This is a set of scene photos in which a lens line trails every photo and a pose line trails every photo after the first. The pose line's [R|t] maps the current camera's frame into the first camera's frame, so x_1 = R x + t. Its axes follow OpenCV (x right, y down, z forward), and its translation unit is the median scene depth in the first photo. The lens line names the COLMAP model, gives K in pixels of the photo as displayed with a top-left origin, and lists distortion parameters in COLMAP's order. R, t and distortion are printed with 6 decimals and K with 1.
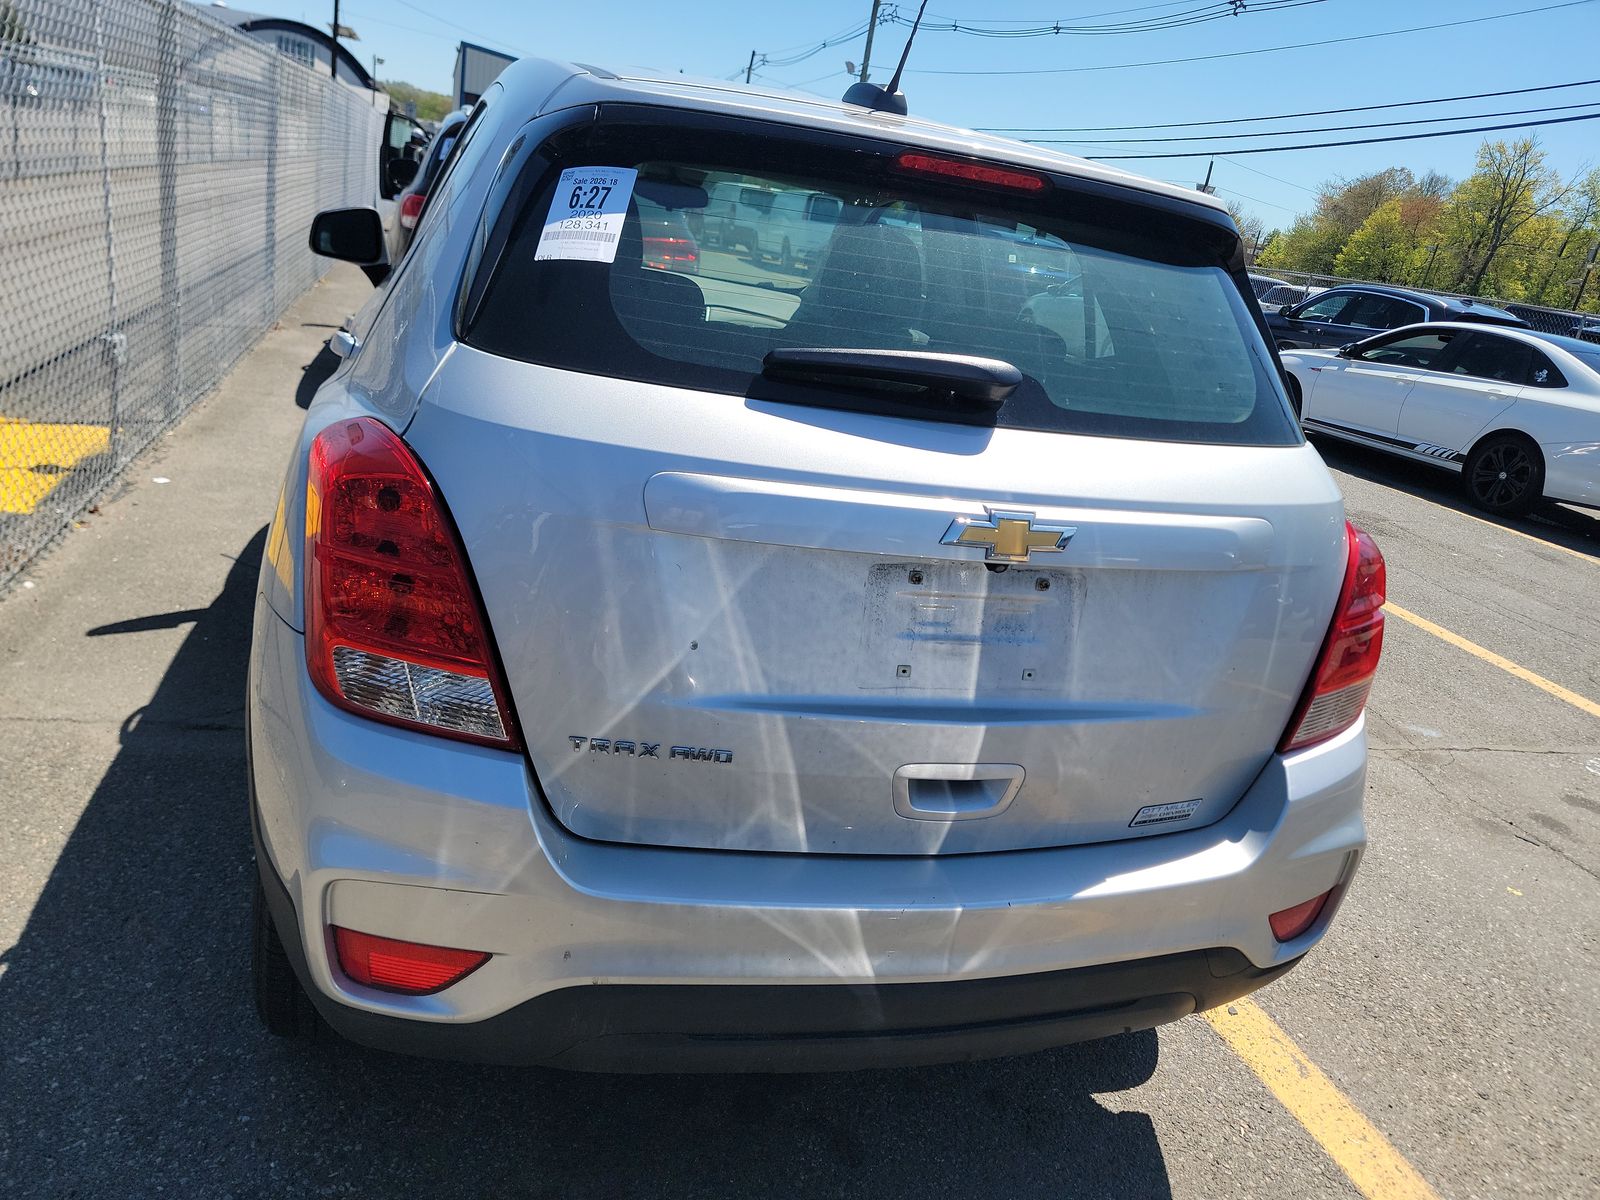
lens RADIAL K [[1148.8, 0, 813.7], [0, 1148.8, 603.9], [0, 0, 1]] dist [0.070761, -0.060933]
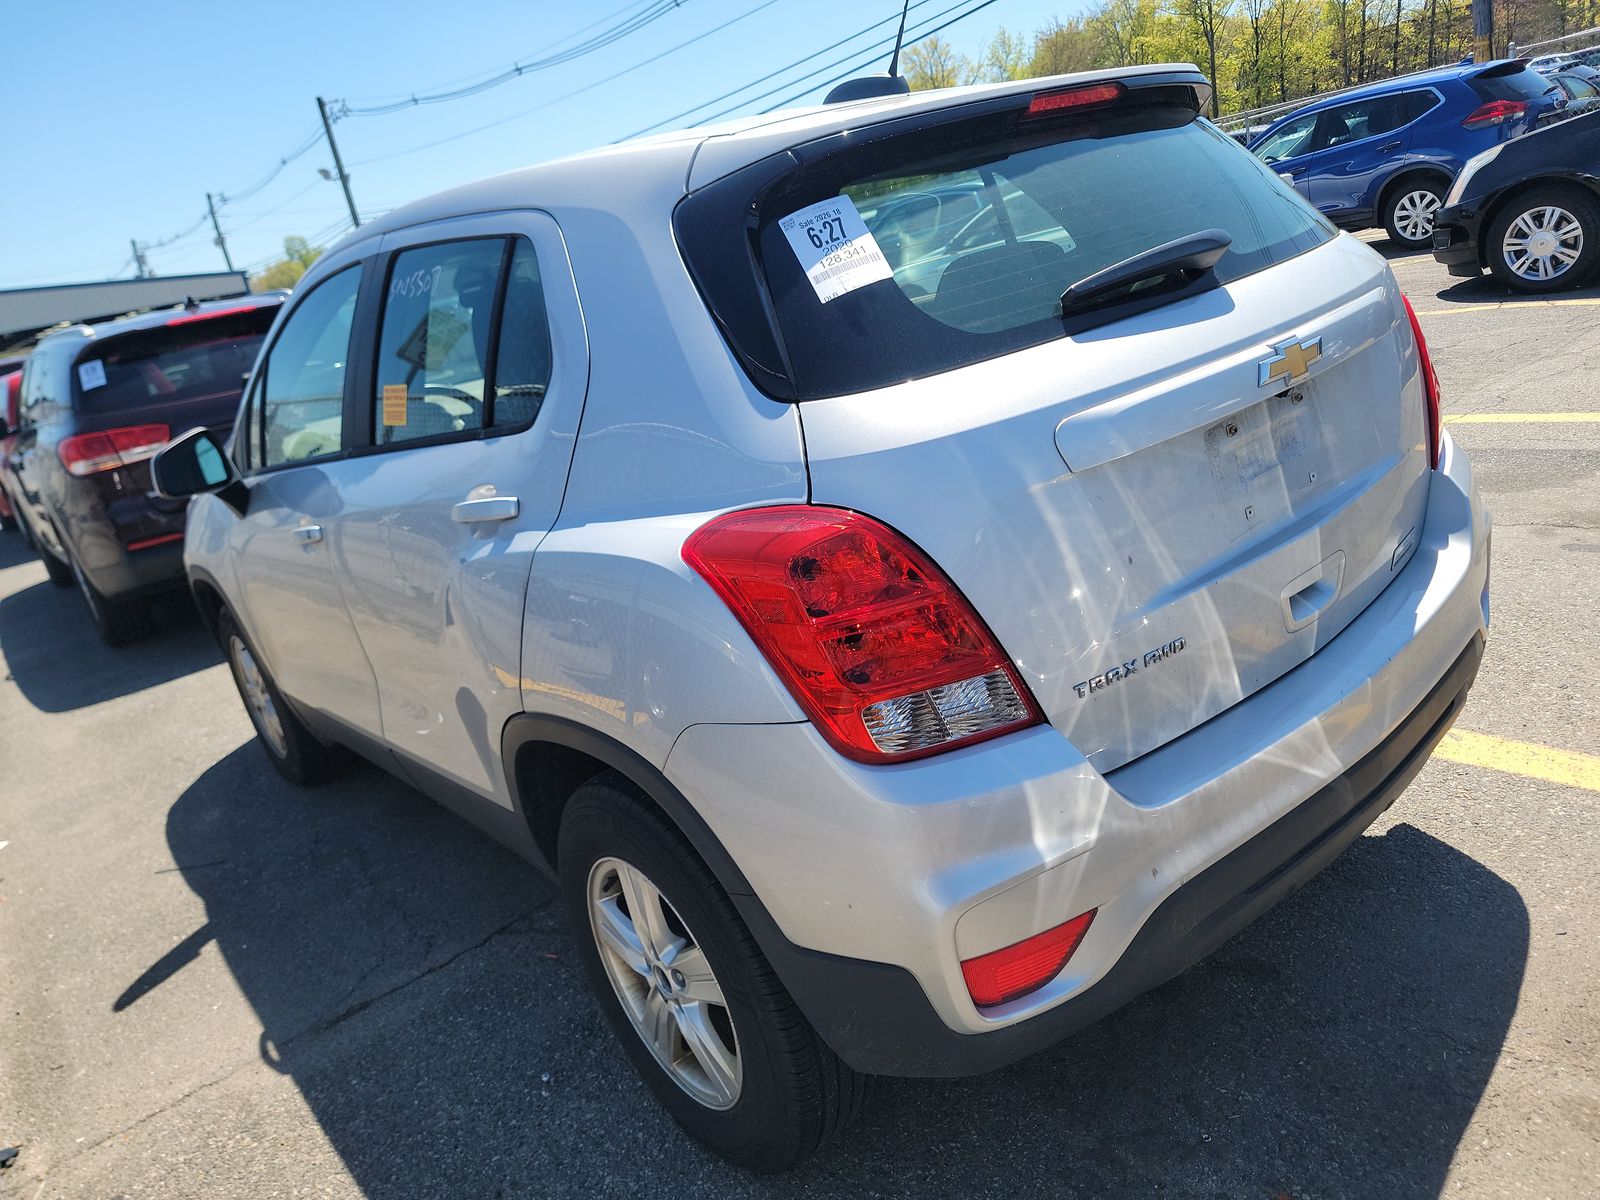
lens RADIAL K [[1139.8, 0, 837.6], [0, 1139.8, 596.0], [0, 0, 1]] dist [0.083133, -0.059405]
pose [[0.851550, -0.441931, 0.282064, -0.588937], [0.448790, 0.892575, 0.043570, -0.094116], [-0.271018, 0.089485, 0.958406, 0.033264]]
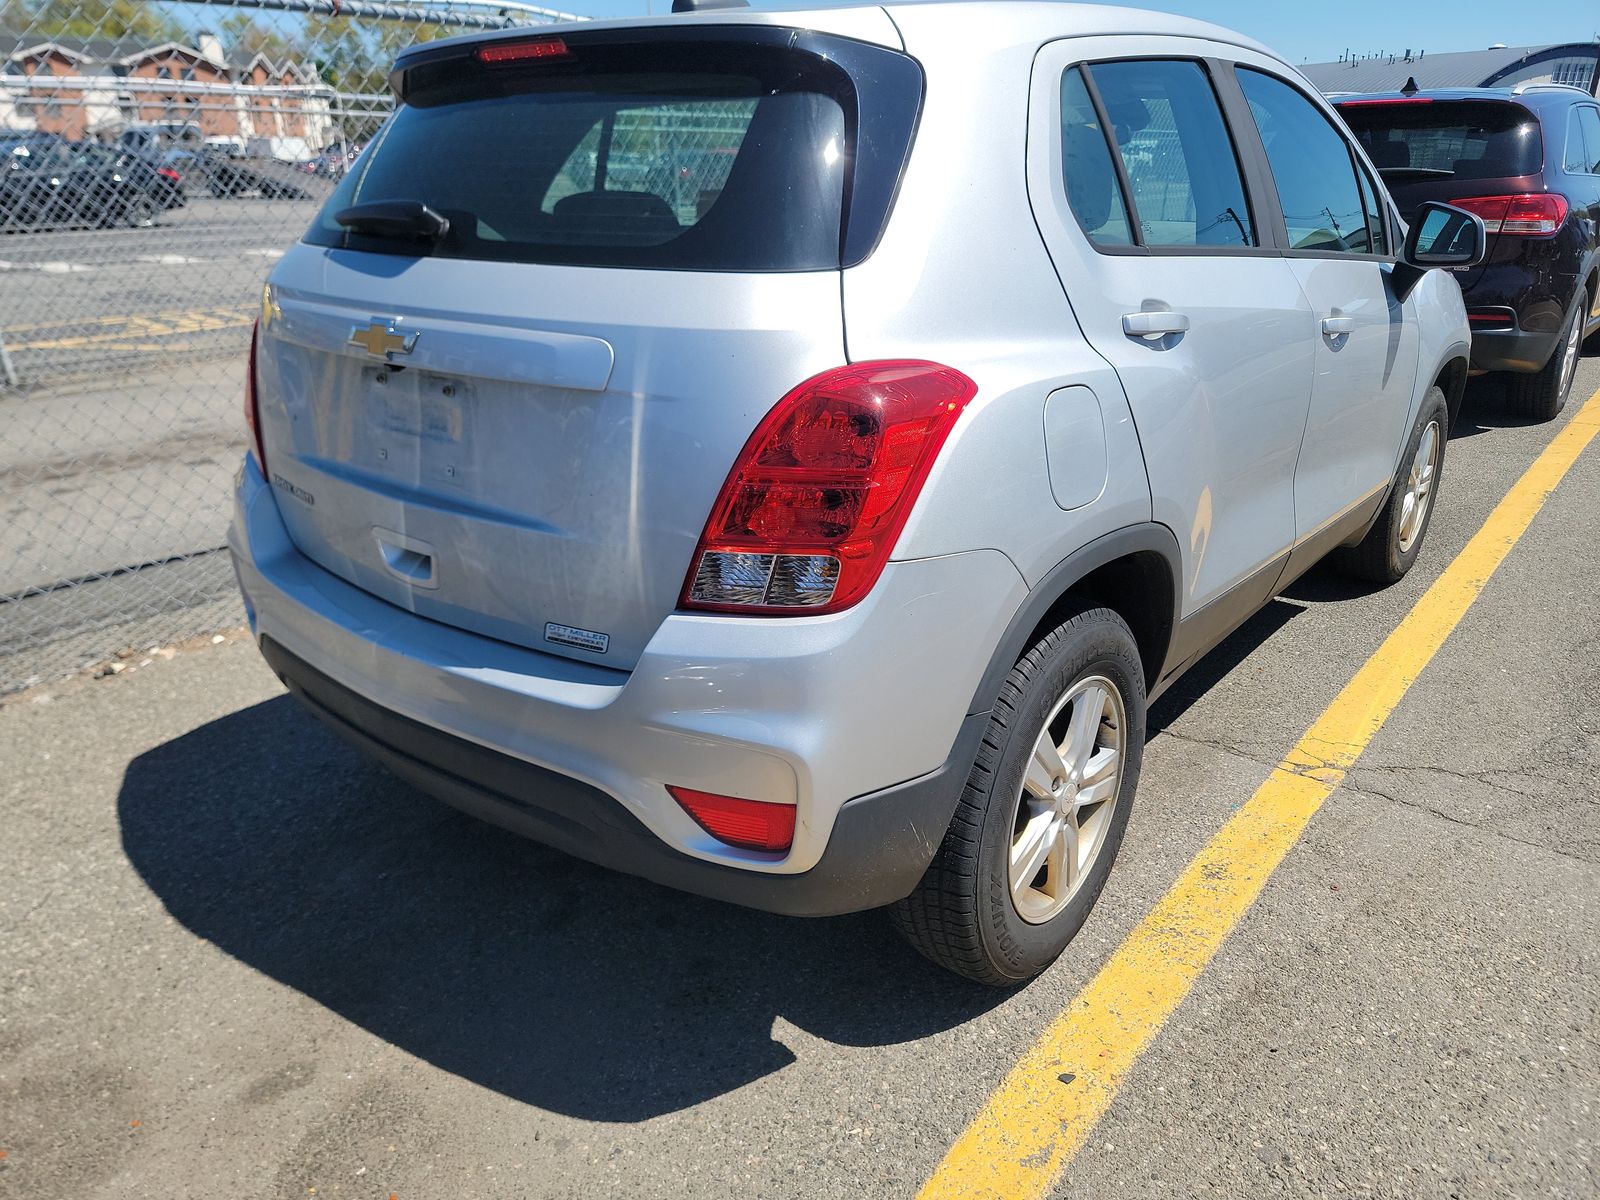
lens RADIAL K [[1132.7, 0, 800.0], [0, 1132.7, 600.0], [0, 0, 1]] dist [0.064492, 0.029286]
pose [[0.548894, 0.143773, -0.823435, 1.354436], [-0.187357, 0.981194, 0.046428, 0.069227], [0.814625, 0.128792, 0.565508, 0.640530]]
